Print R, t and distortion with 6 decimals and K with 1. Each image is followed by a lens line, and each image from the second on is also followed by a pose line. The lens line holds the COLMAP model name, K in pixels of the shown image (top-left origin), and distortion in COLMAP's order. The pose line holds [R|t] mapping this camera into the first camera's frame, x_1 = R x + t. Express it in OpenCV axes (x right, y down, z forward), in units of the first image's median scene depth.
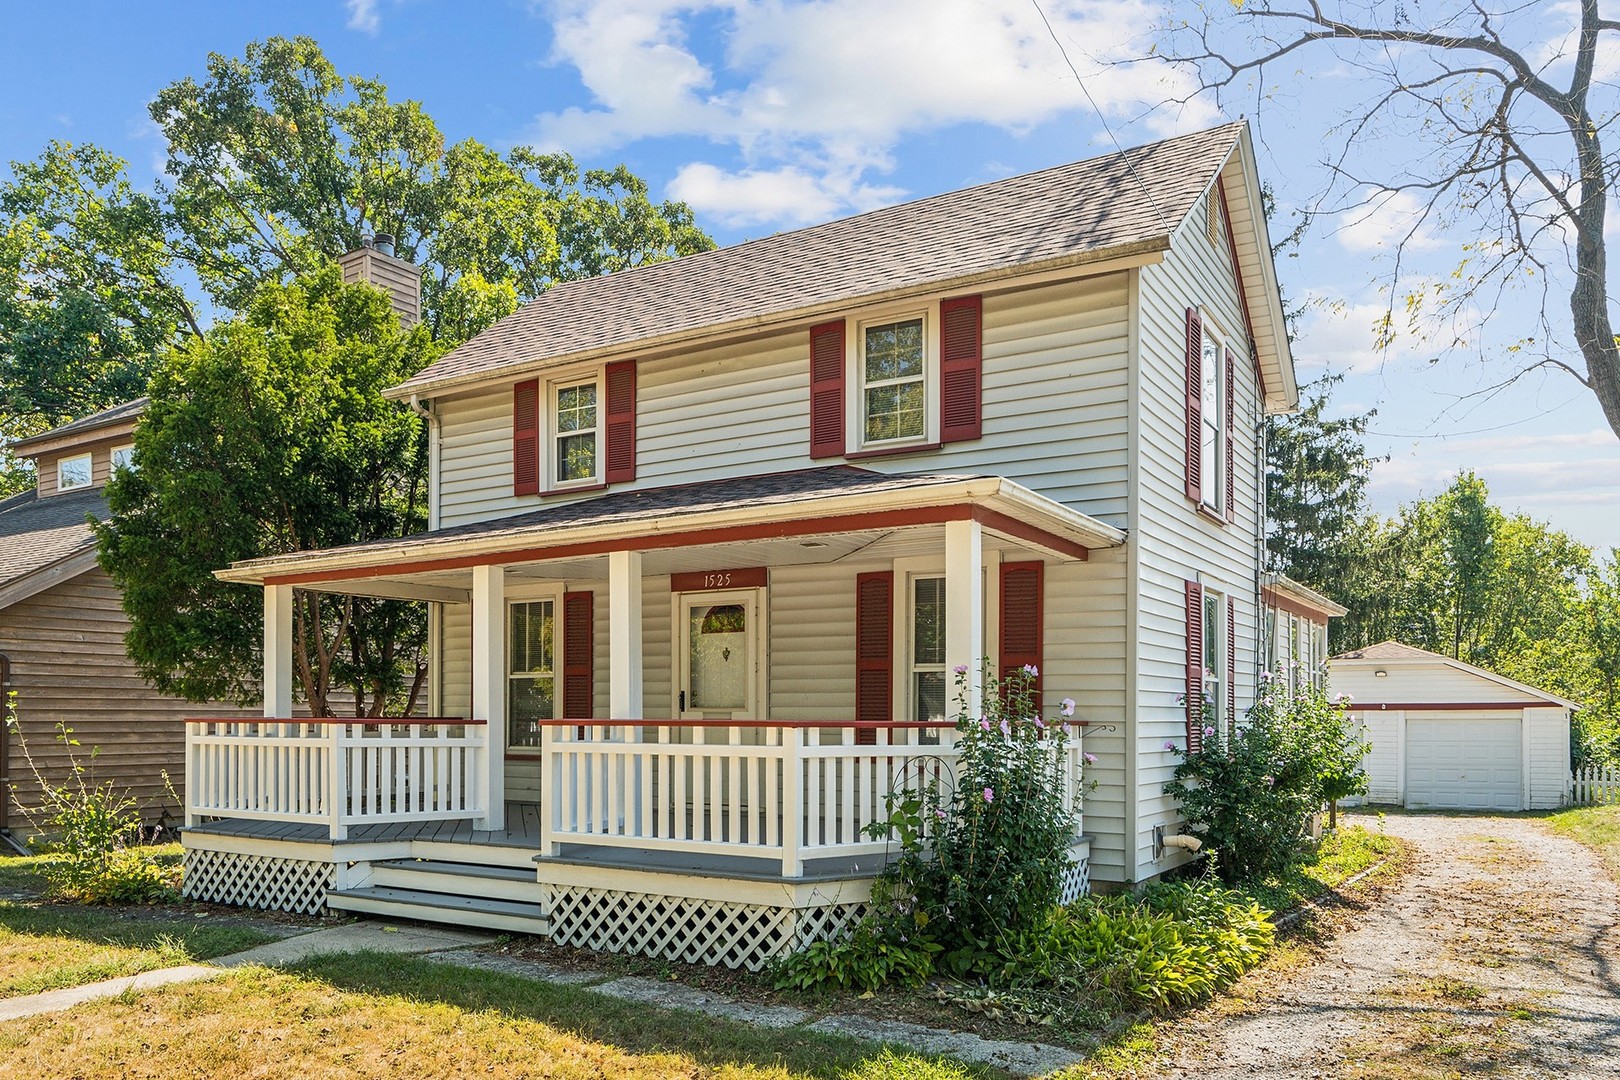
lens RADIAL K [[1194.1, 0, 810.0], [0, 1194.1, 540.0], [0, 0, 1]] dist [-0.001970, -0.000587]
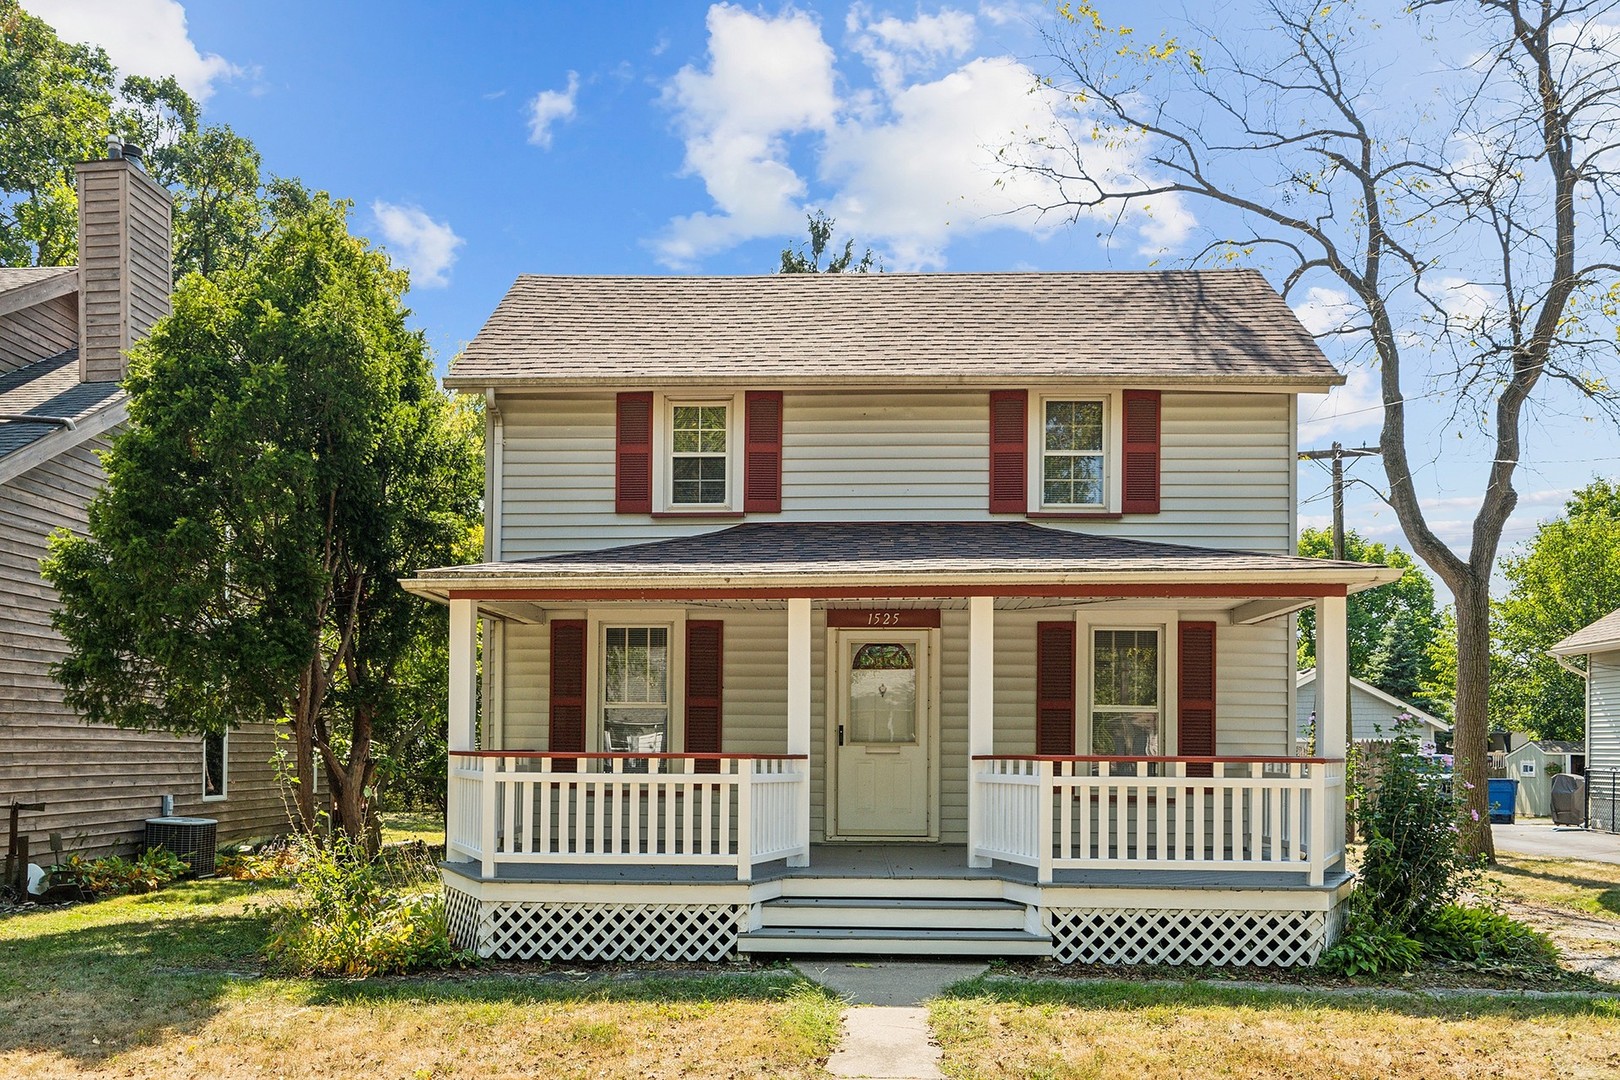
lens RADIAL K [[1252.2, 0, 810.0], [0, 1252.2, 540.0], [0, 0, 1]] dist [0.002638, -0.001677]
pose [[0.879444, 0.080232, 0.469191, -0.675783], [-0.074374, 0.996747, -0.031038, 0.004161], [-0.470155, -0.007600, 0.882551, 0.070162]]
